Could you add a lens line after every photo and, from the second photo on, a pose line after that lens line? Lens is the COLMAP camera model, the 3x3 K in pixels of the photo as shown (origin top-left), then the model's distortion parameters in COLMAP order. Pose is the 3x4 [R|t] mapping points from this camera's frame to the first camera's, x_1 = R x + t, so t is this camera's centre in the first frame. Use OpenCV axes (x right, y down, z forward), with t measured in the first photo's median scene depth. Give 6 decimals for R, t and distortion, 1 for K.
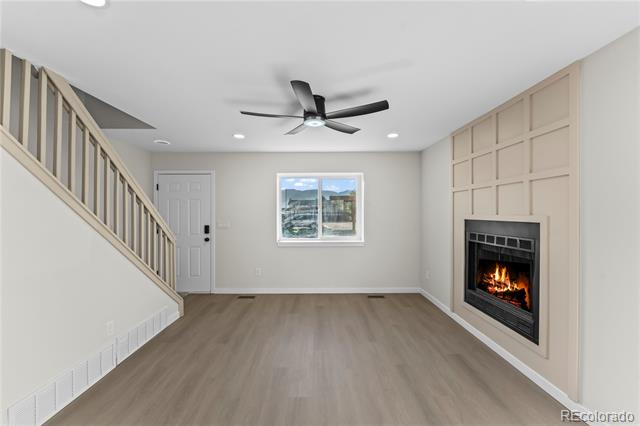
lens RADIAL K [[259.2, 0, 318.7], [0, 259.2, 209.9], [0, 0, 1]] dist [-0.001079, -0.000230]
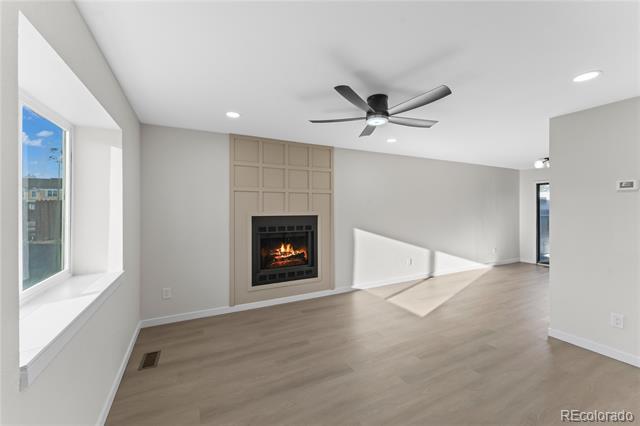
lens RADIAL K [[259.2, 0, 318.7], [0, 259.2, 209.9], [0, 0, 1]] dist [-0.001079, -0.000230]
pose [[-0.453711, -0.008317, 0.891110, -0.565772], [-0.009818, 0.999942, 0.004334, 0.000042], [-0.891095, -0.006782, -0.453767, 1.167504]]
